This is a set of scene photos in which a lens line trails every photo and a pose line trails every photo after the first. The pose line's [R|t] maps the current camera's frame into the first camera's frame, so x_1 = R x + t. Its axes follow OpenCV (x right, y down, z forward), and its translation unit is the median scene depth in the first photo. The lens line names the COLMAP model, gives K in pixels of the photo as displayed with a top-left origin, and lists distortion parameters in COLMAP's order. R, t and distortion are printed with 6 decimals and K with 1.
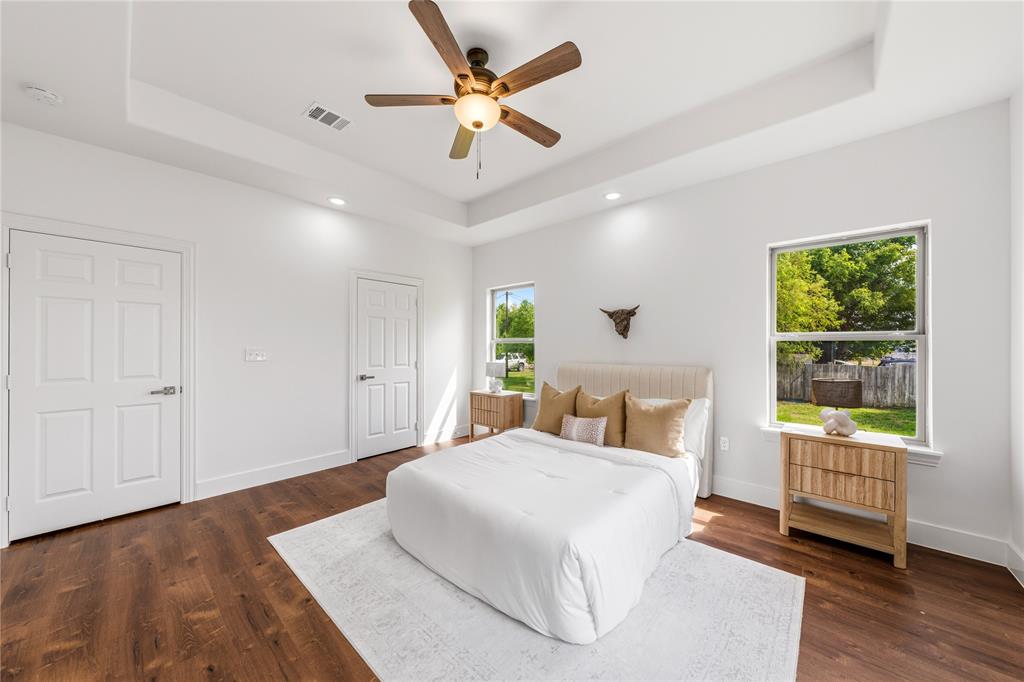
lens RADIAL K [[356.5, 0, 515.3], [0, 356.5, 344.9], [0, 0, 1]] dist [0.005912, -0.000001]
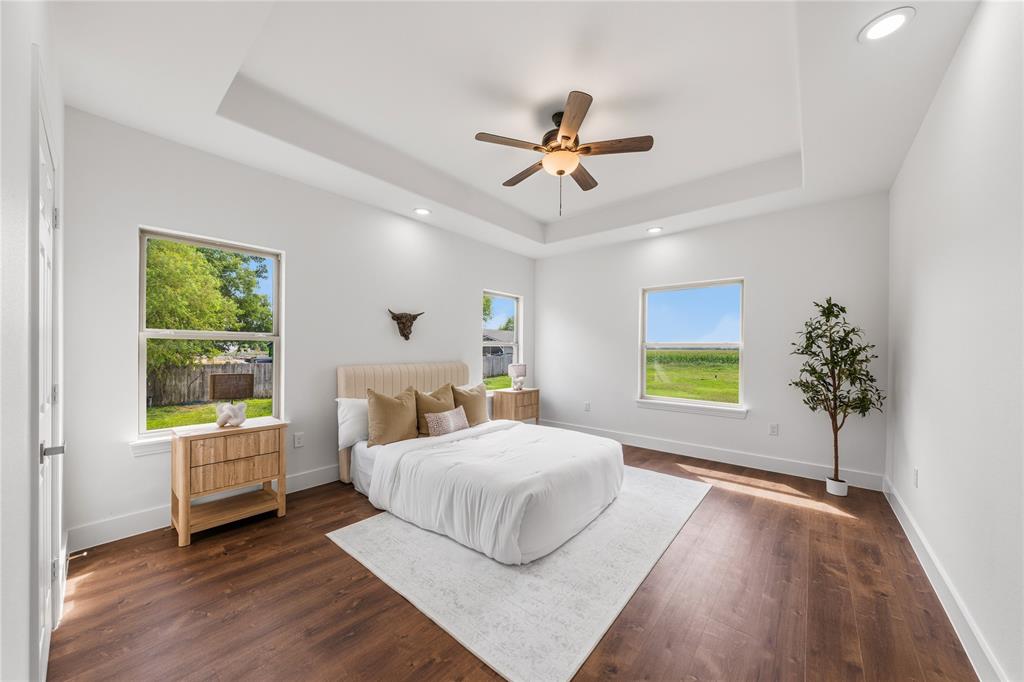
lens RADIAL K [[351.5, 0, 515.2], [0, 351.5, 350.8], [0, 0, 1]] dist [0.000370, 0.000028]
pose [[-0.017551, -0.008727, 0.999808, -0.195640], [-0.012578, 0.999885, 0.008506, 0.000413], [-0.999767, -0.012426, -0.017659, 0.172120]]
